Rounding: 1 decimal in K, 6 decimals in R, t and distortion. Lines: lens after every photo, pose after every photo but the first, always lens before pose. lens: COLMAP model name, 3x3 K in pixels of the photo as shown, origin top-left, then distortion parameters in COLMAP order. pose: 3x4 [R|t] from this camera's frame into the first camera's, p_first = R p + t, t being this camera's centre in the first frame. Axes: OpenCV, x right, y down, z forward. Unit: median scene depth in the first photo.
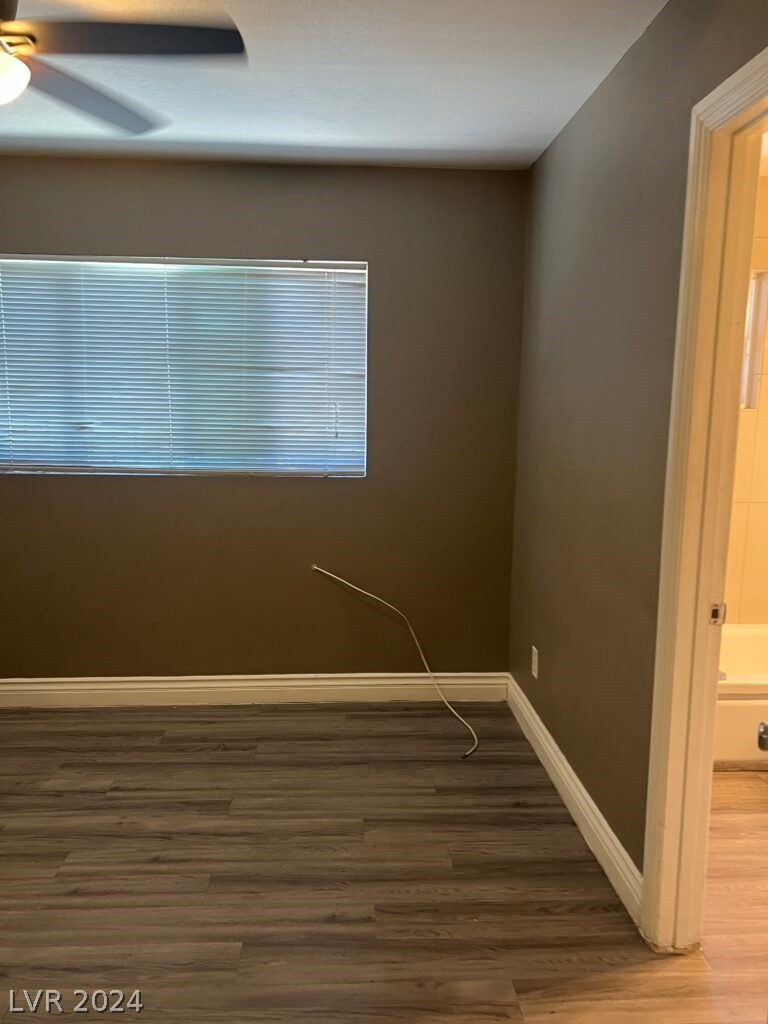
lens RADIAL K [[769.9, 0, 380.3], [0, 769.9, 513.8], [0, 0, 1]] dist [0.052134, -0.051793]
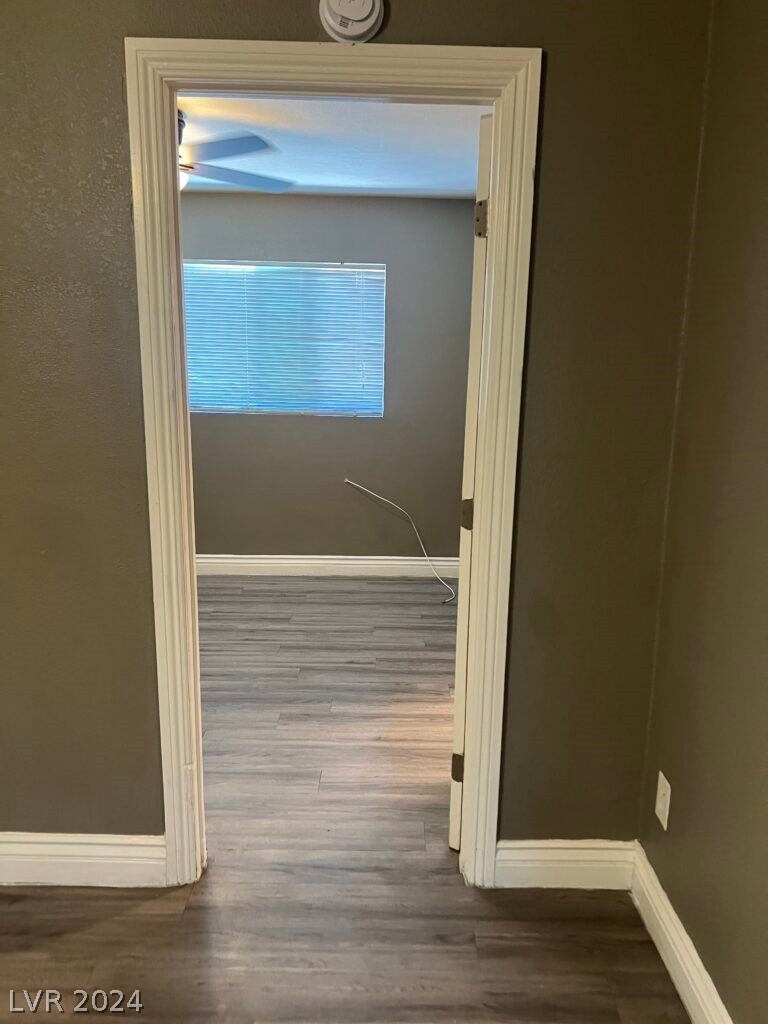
lens RADIAL K [[757.6, 0, 395.8], [0, 757.6, 517.3], [0, 0, 1]] dist [0.045025, -0.044222]
pose [[0.999361, 0.016133, -0.031891, 0.064203], [-0.014463, 0.998547, 0.051906, 0.079794], [0.032682, -0.051412, 0.998143, -0.496783]]
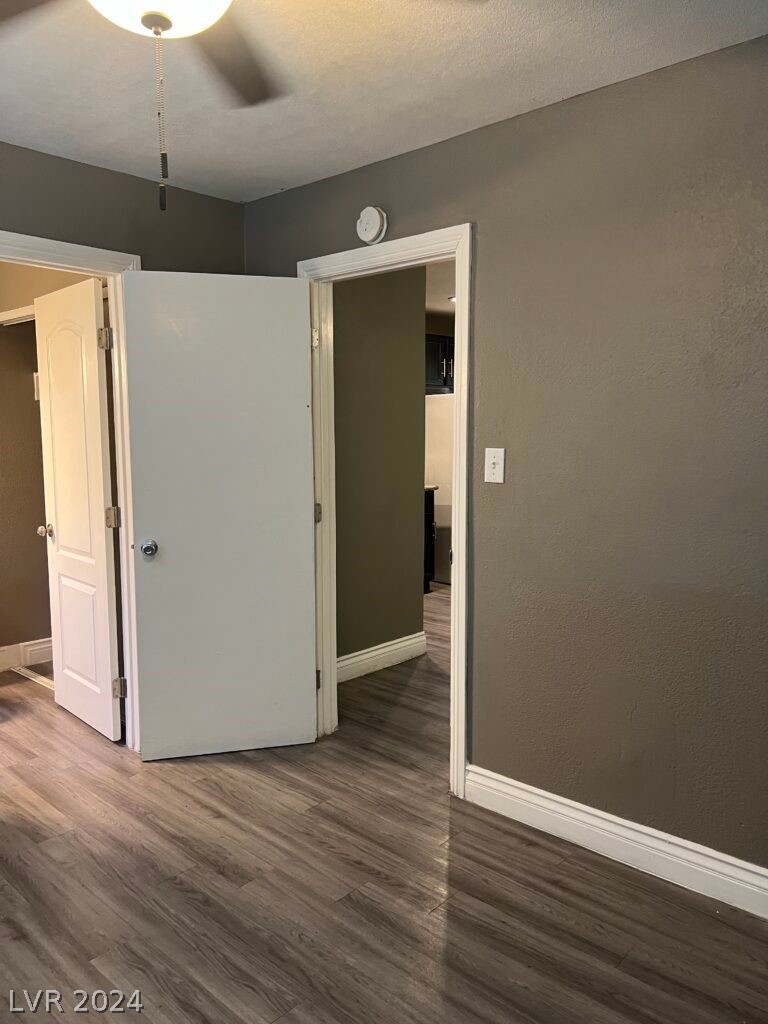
lens RADIAL K [[772.5, 0, 386.3], [0, 772.5, 508.0], [0, 0, 1]] dist [0.032464, -0.037066]
pose [[-0.703505, -0.076990, 0.706507, -0.775548], [0.102603, 0.972697, 0.208165, -0.125323], [-0.703244, 0.218935, -0.676398, 0.902581]]
